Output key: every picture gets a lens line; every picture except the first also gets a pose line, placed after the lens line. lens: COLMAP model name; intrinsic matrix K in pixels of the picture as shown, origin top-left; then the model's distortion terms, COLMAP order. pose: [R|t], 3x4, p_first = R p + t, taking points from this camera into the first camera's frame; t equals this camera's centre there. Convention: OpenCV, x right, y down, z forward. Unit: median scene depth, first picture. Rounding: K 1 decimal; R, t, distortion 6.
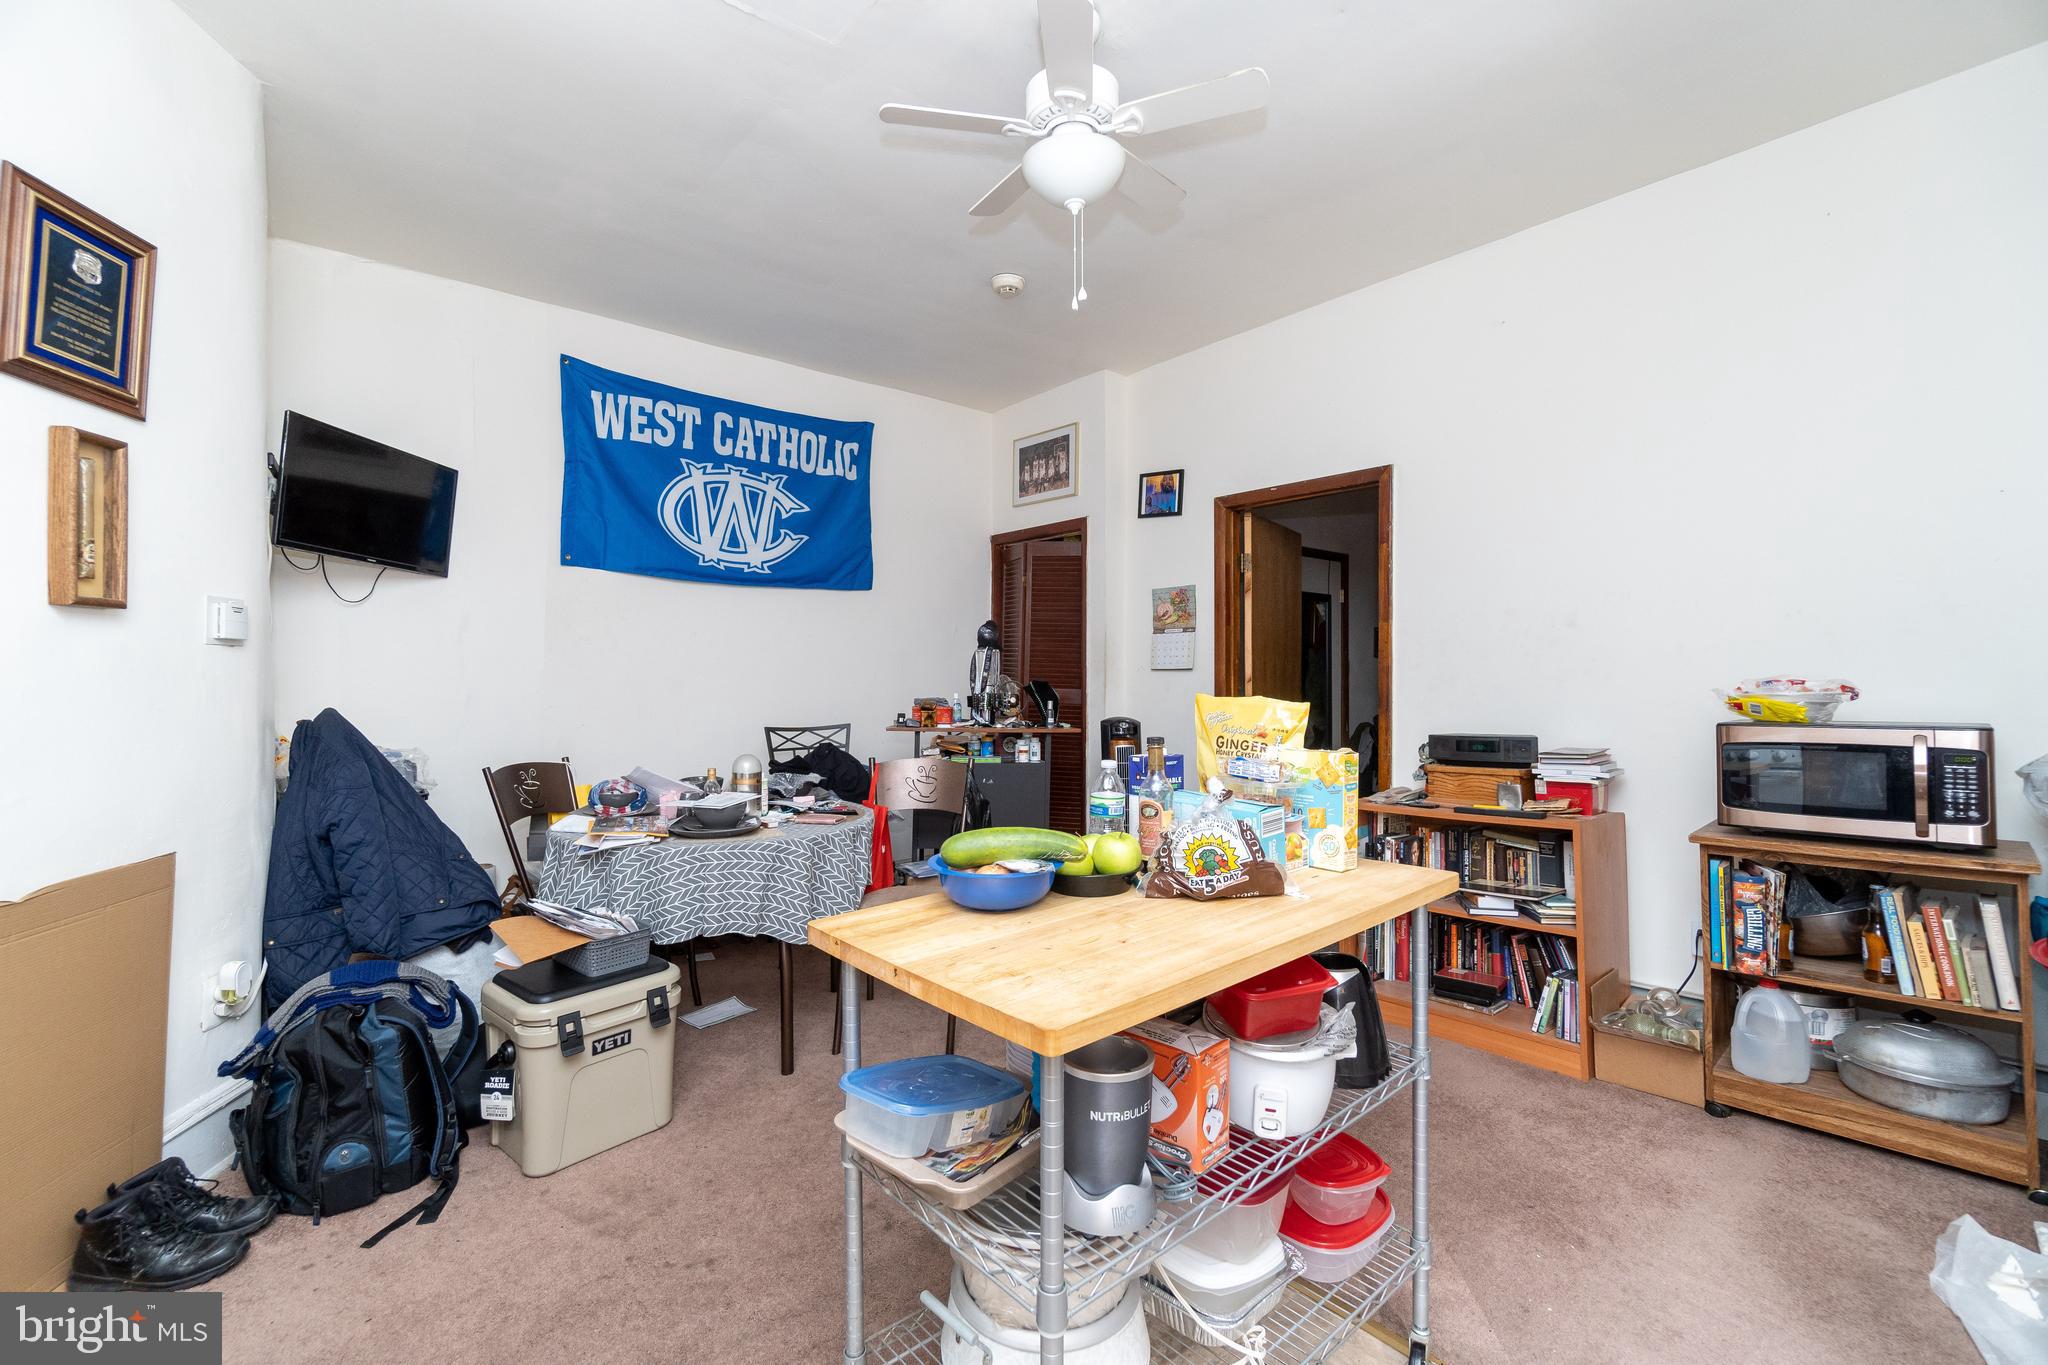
lens RADIAL K [[910.2, 0, 1030.8], [0, 910.2, 654.1], [0, 0, 1]] dist [-0.003324, -0.000689]
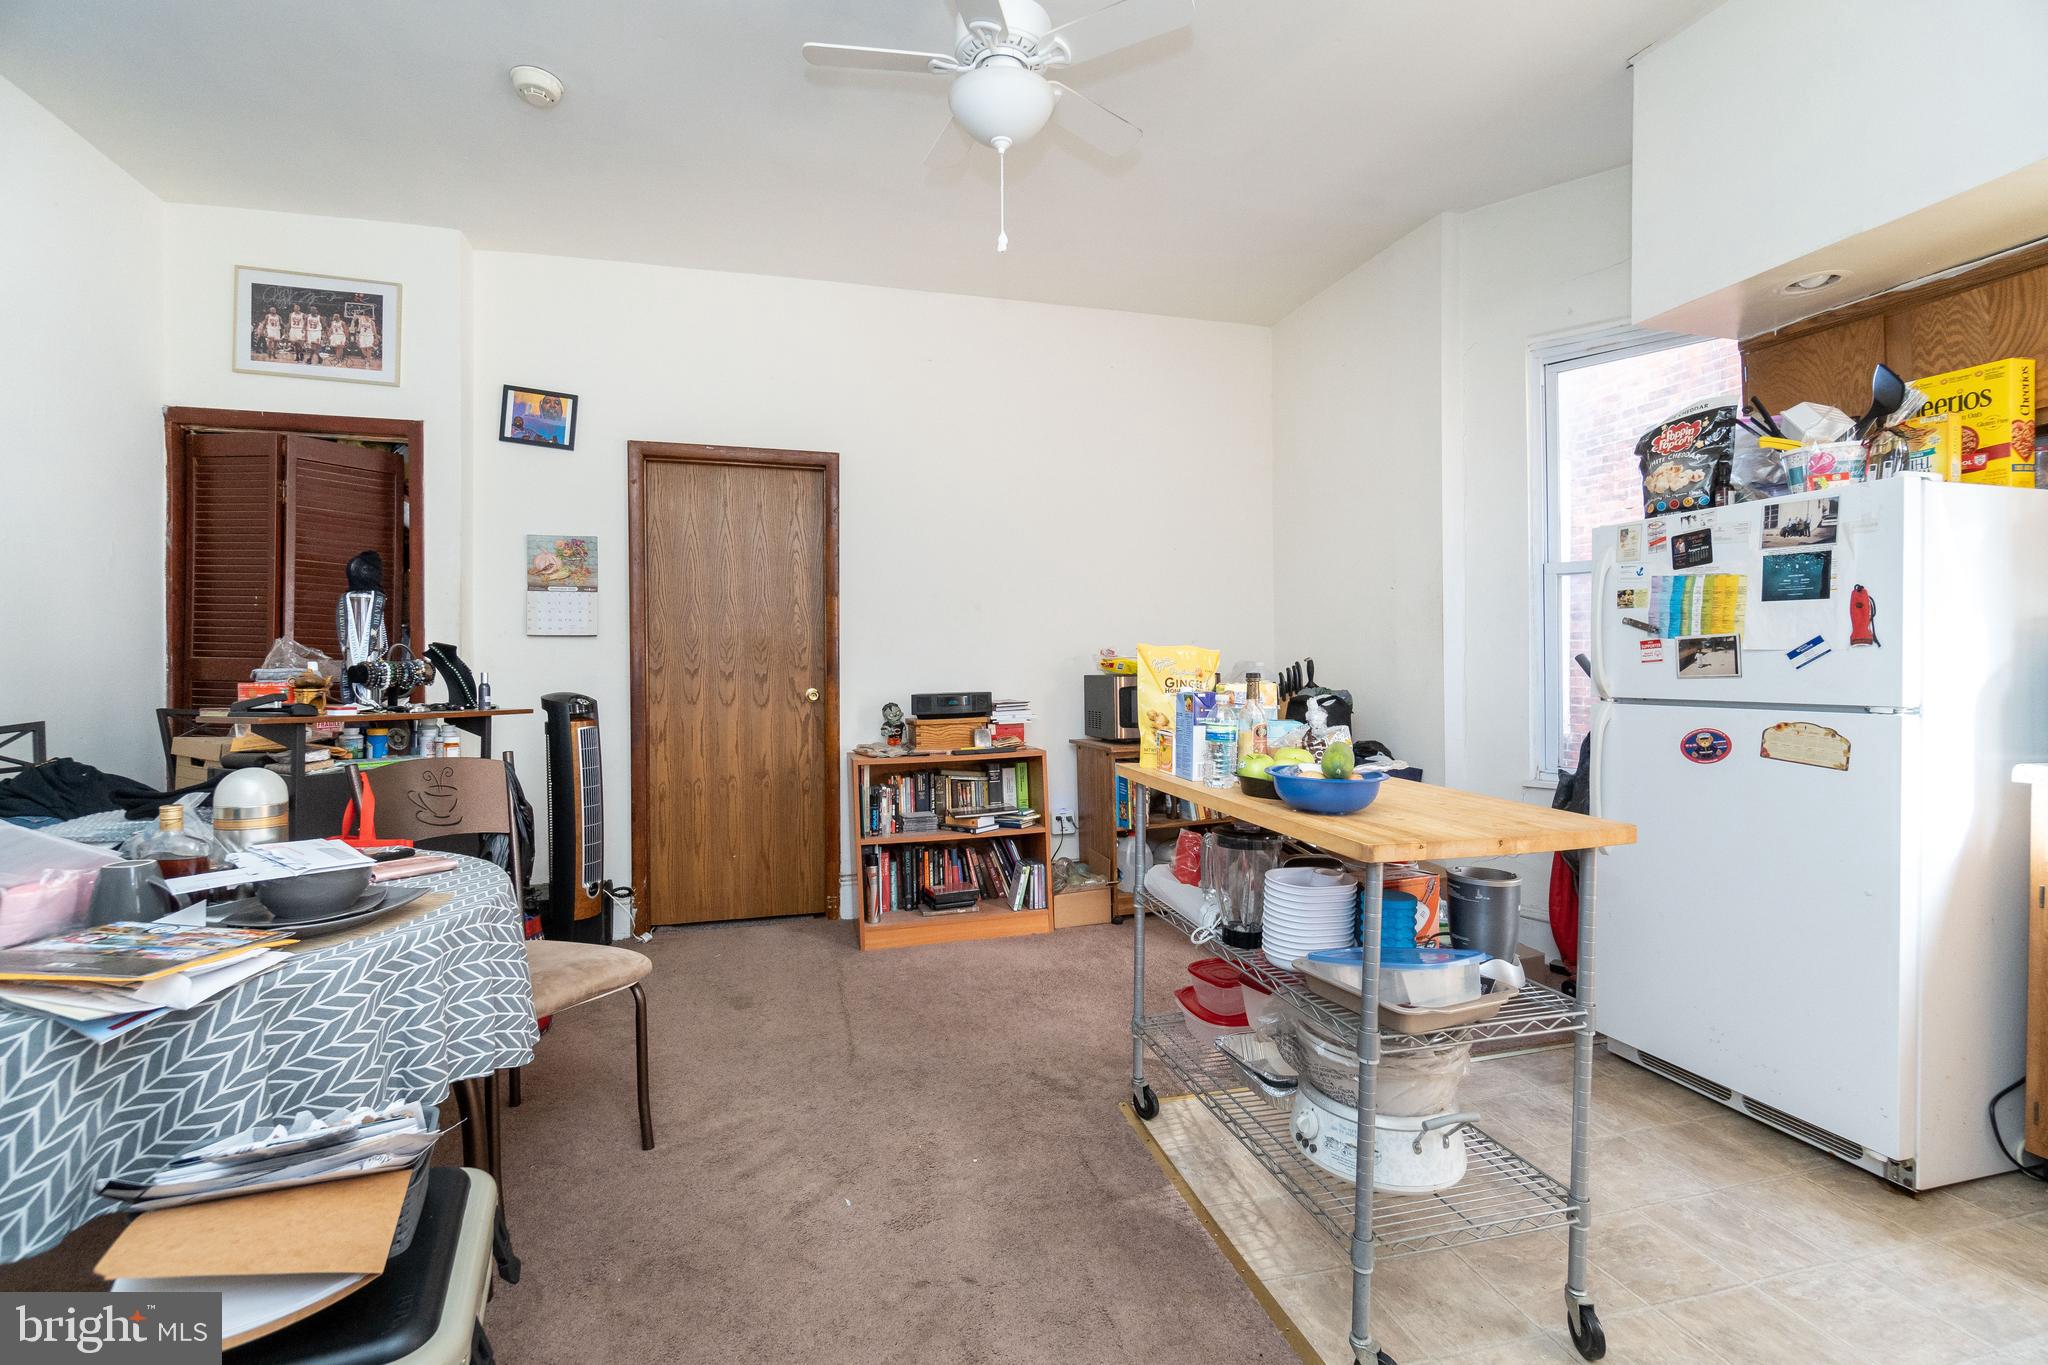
lens RADIAL K [[889.1, 0, 1022.4], [0, 889.1, 663.1], [0, 0, 1]] dist [-0.002189, -0.000242]
pose [[0.421639, 0.002552, 0.906760, -0.400136], [-0.020492, 0.999767, 0.006715, 0.027932], [-0.906532, -0.021413, 0.421593, 0.285796]]
